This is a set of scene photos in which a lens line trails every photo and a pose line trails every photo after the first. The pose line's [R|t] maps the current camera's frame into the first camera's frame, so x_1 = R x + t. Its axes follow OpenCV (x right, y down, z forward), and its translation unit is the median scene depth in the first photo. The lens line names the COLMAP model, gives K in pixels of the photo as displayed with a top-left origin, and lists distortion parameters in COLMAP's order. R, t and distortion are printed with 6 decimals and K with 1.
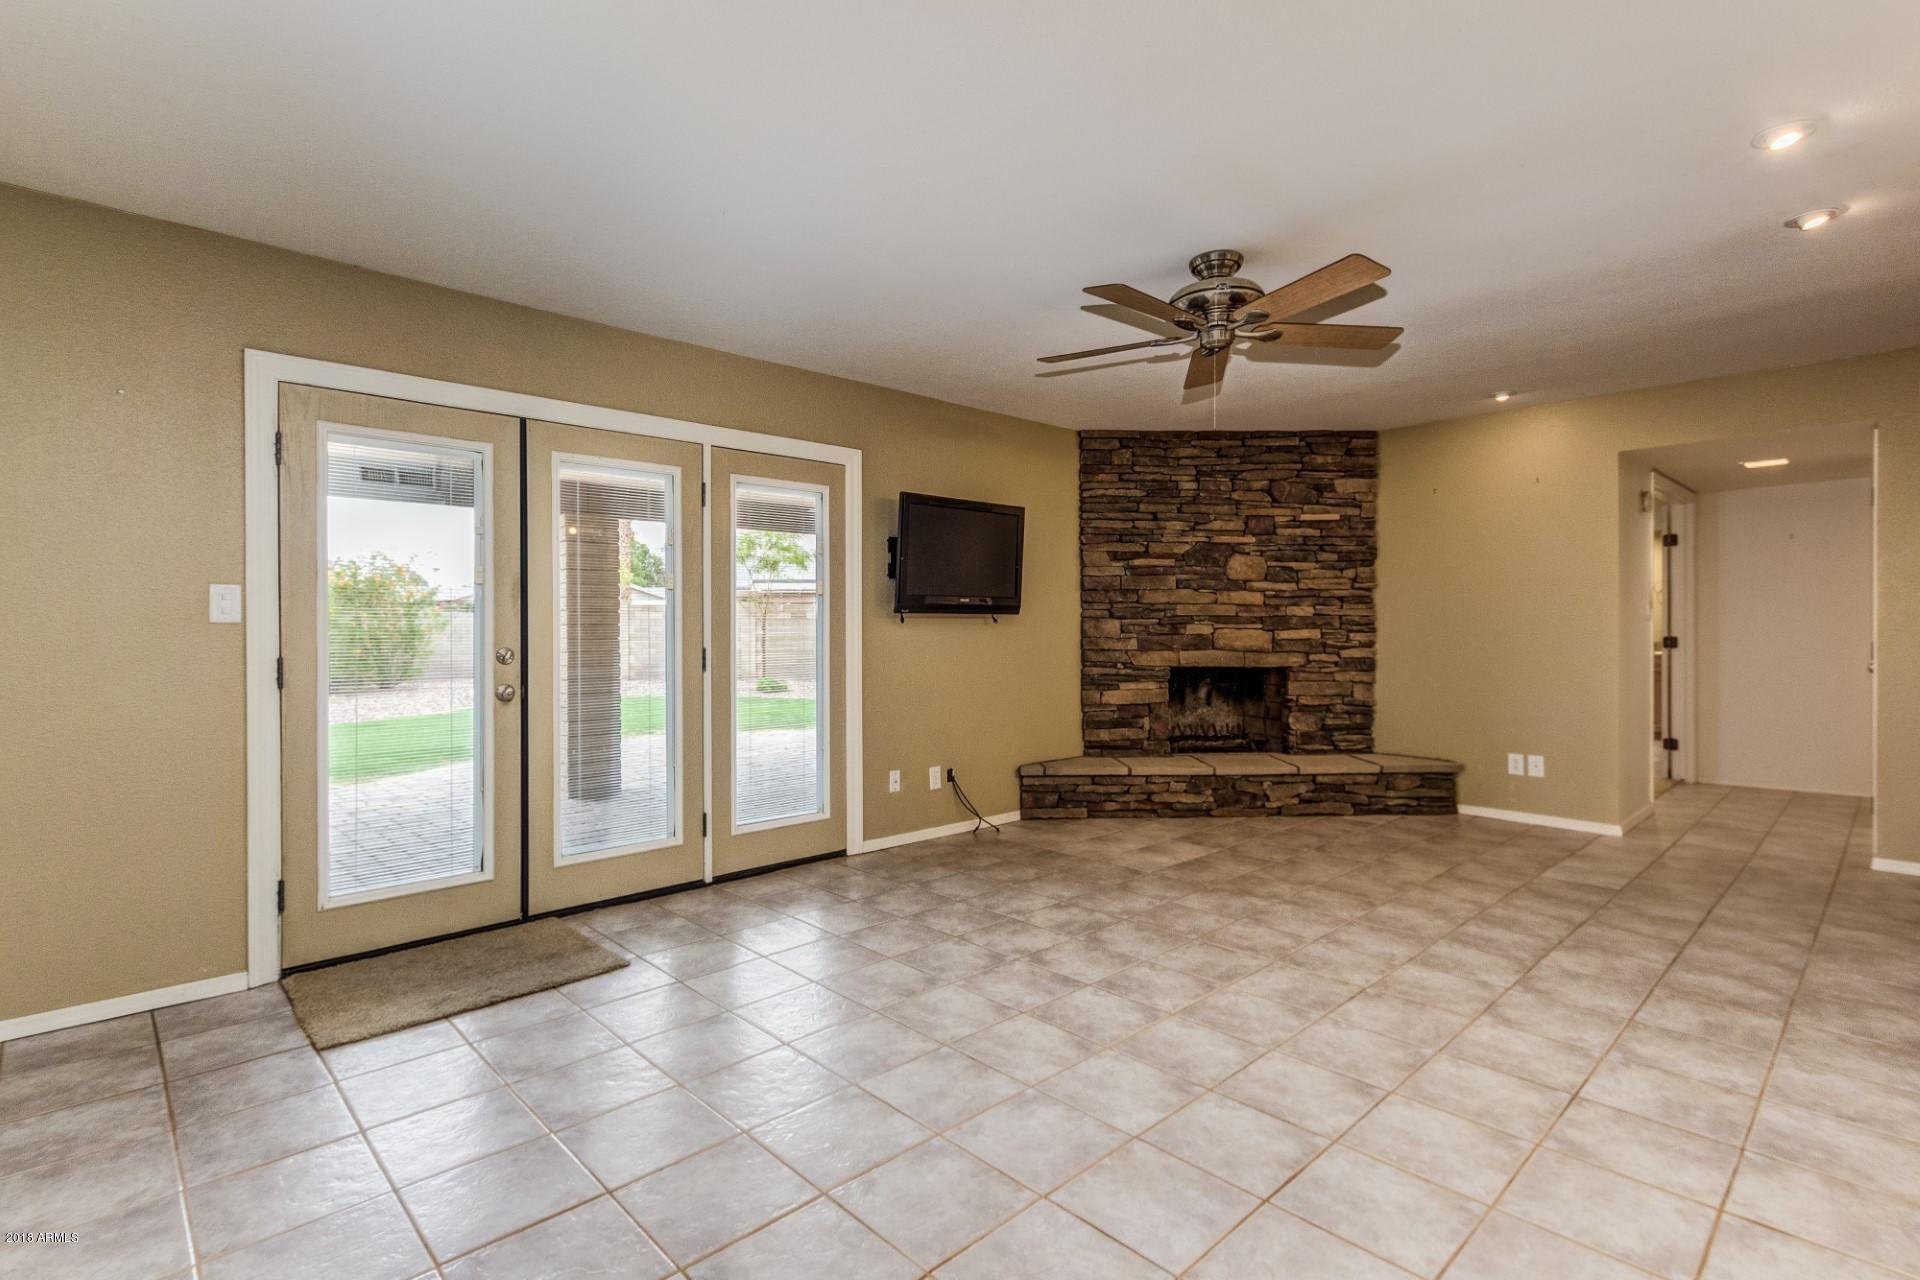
lens RADIAL K [[913.3, 0, 950.0], [0, 913.3, 629.1], [0, 0, 1]] dist [0.003782, 0.000126]
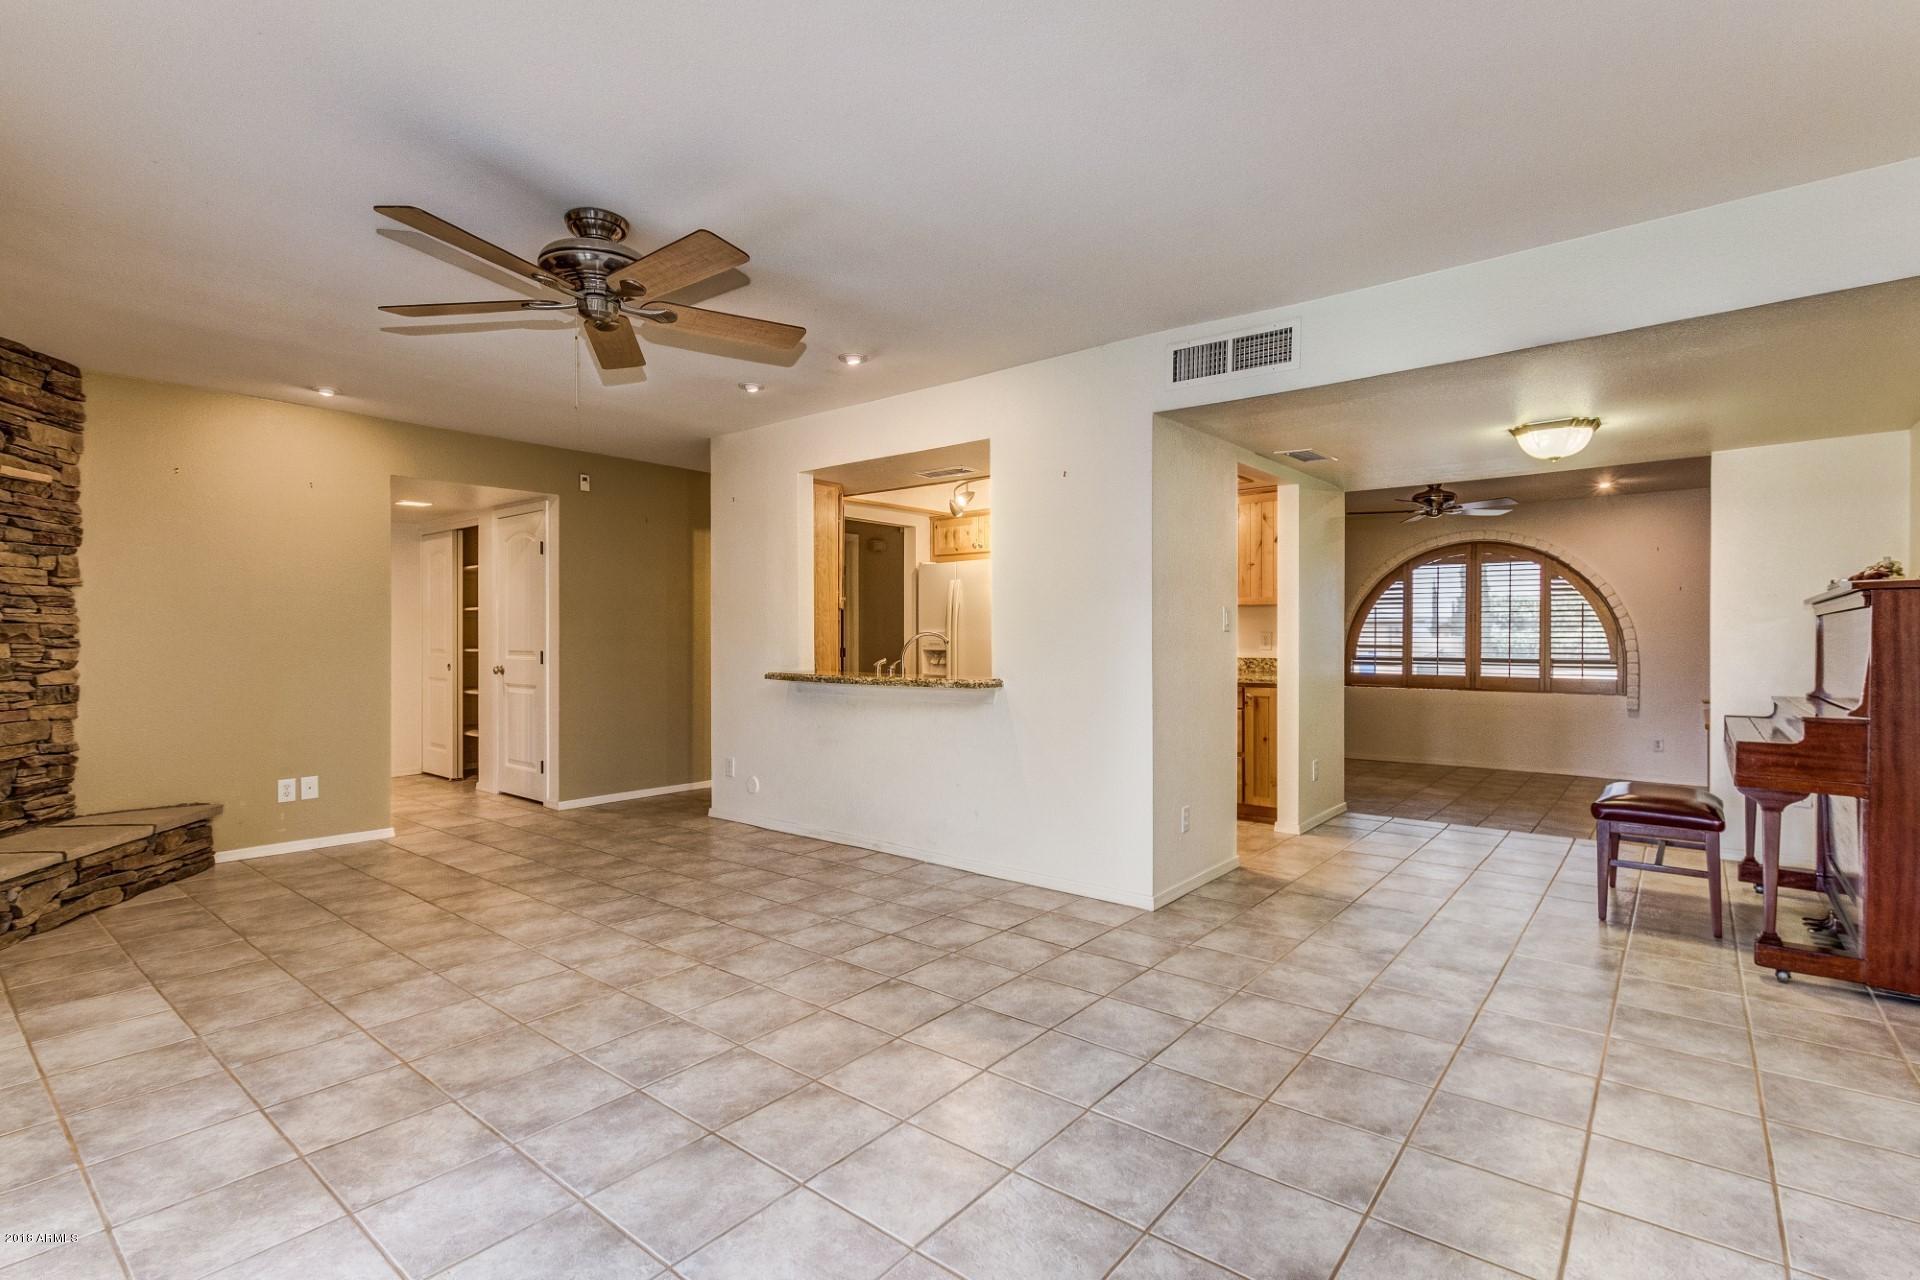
lens RADIAL K [[891.3, 0, 963.3], [0, 891.3, 642.9], [0, 0, 1]] dist [-0.000405, -0.001345]
pose [[-0.132194, -0.004003, 0.991216, -0.341639], [0.007562, 0.999959, 0.005047, 0.001401], [-0.991195, 0.008162, -0.132158, 0.435678]]
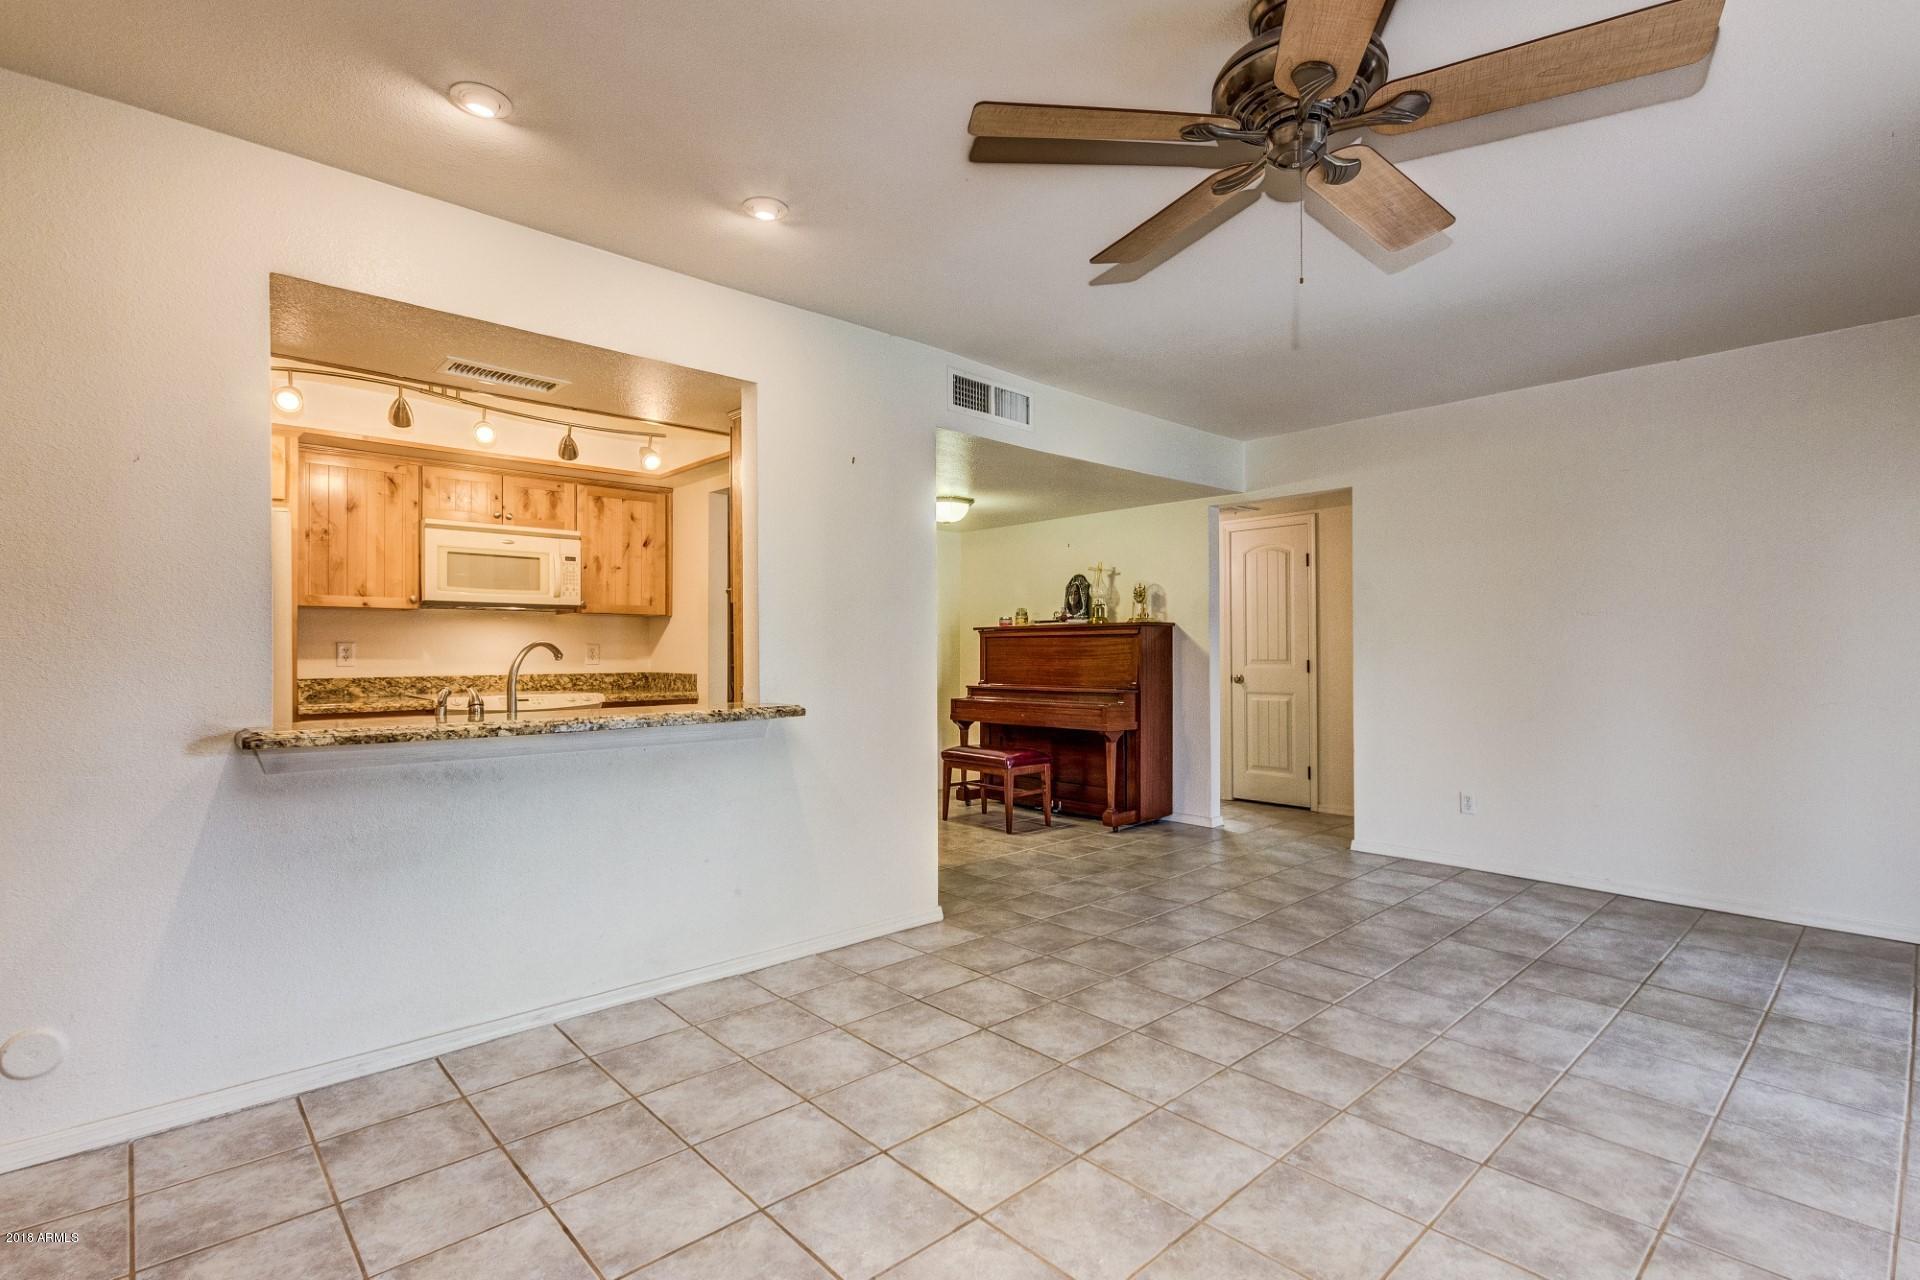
lens RADIAL K [[913.3, 0, 950.0], [0, 913.3, 629.1], [0, 0, 1]] dist [0.003782, 0.000126]
pose [[-0.999875, 0.004505, 0.015176, 0.286975], [0.004312, 0.999910, -0.012684, -0.003172], [-0.015232, -0.012617, -0.999804, 0.901869]]
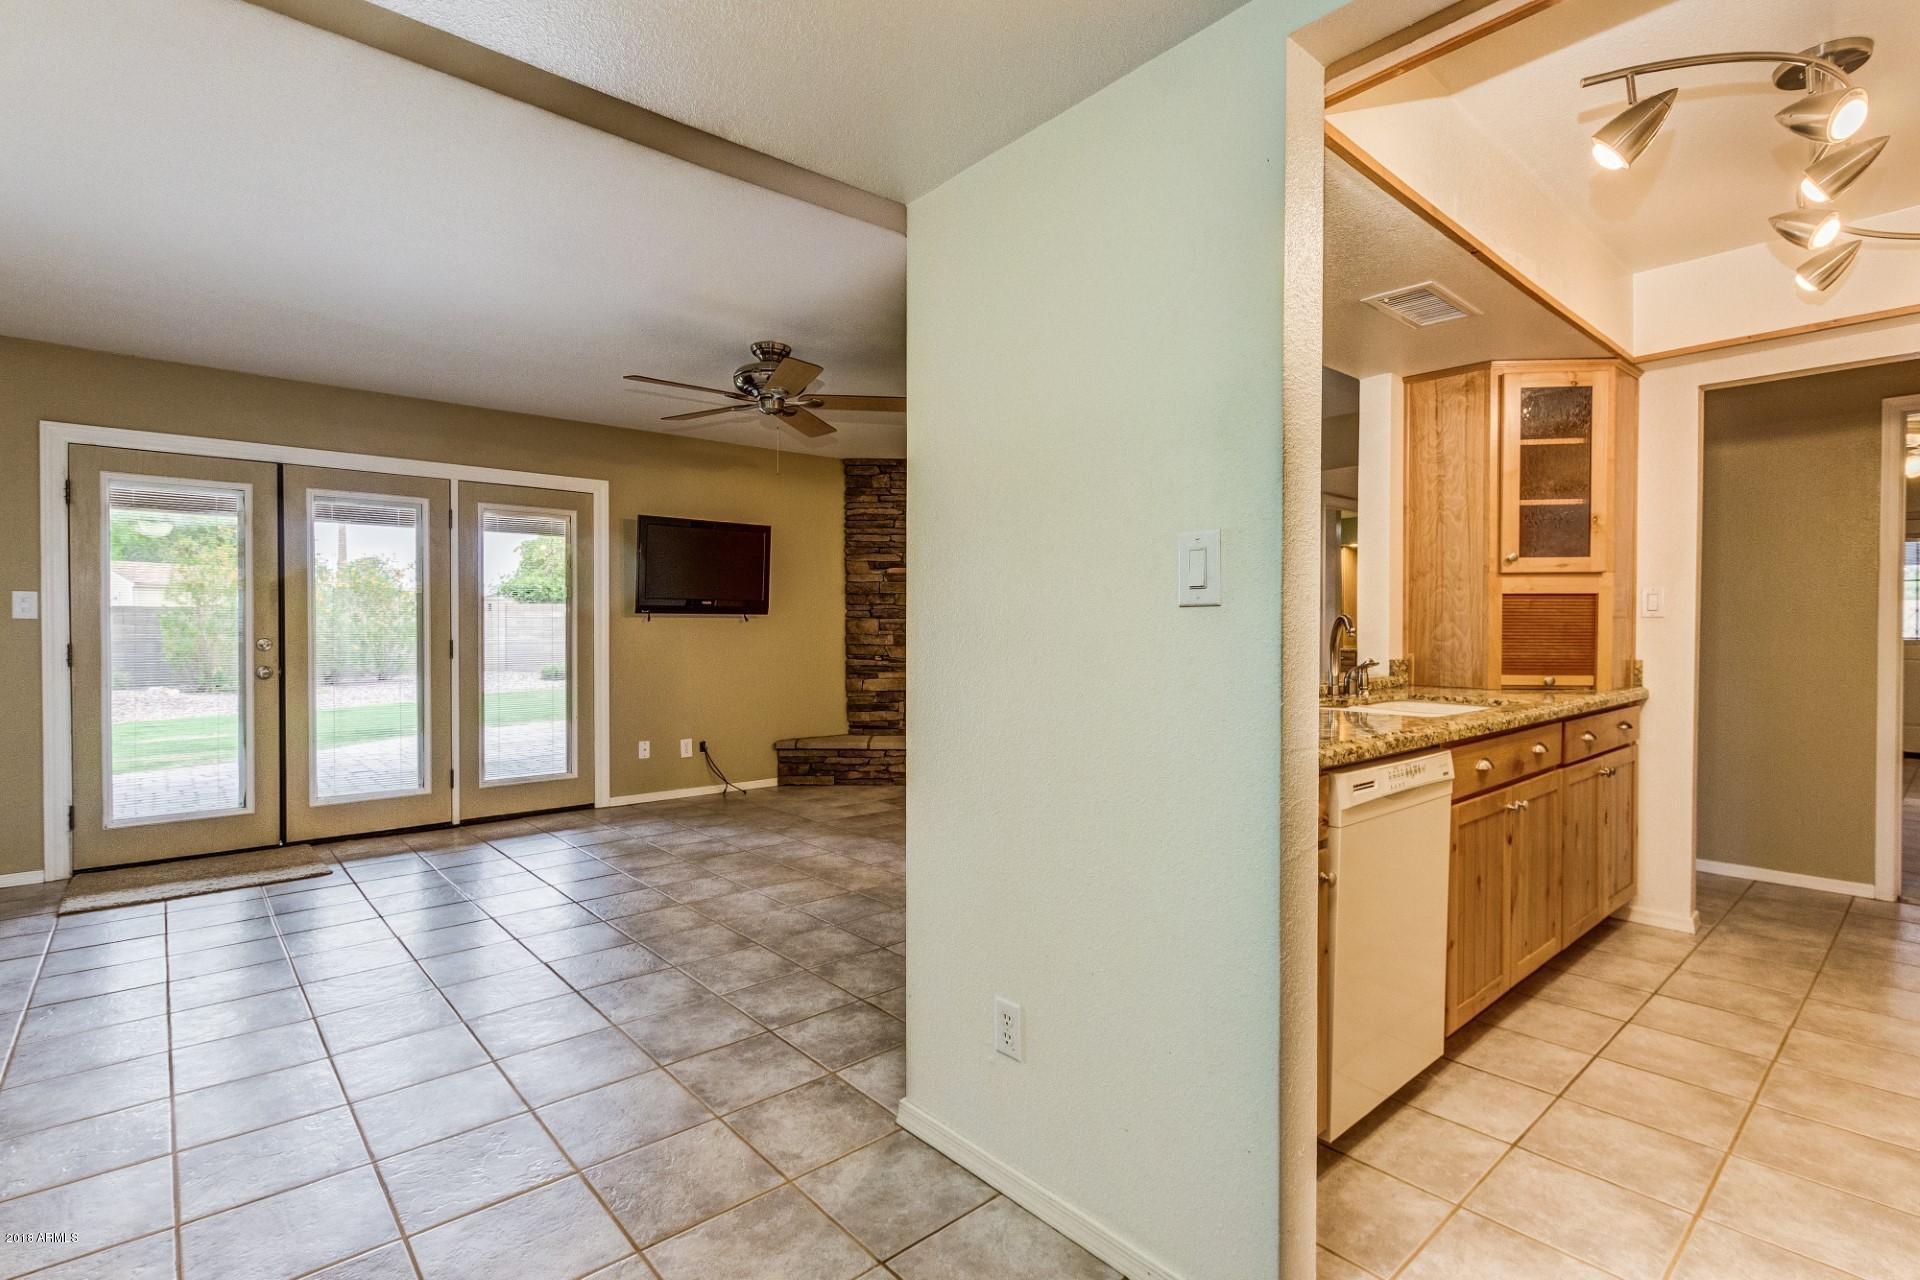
lens RADIAL K [[898.7, 0, 955.0], [0, 898.7, 635.1], [0, 0, 1]] dist [0.005302, -0.000111]
pose [[0.999479, 0.003713, -0.032048, 0.341488], [-0.003478, 0.999967, 0.007378, 0.001505], [0.032074, -0.007263, 0.999459, -0.167405]]
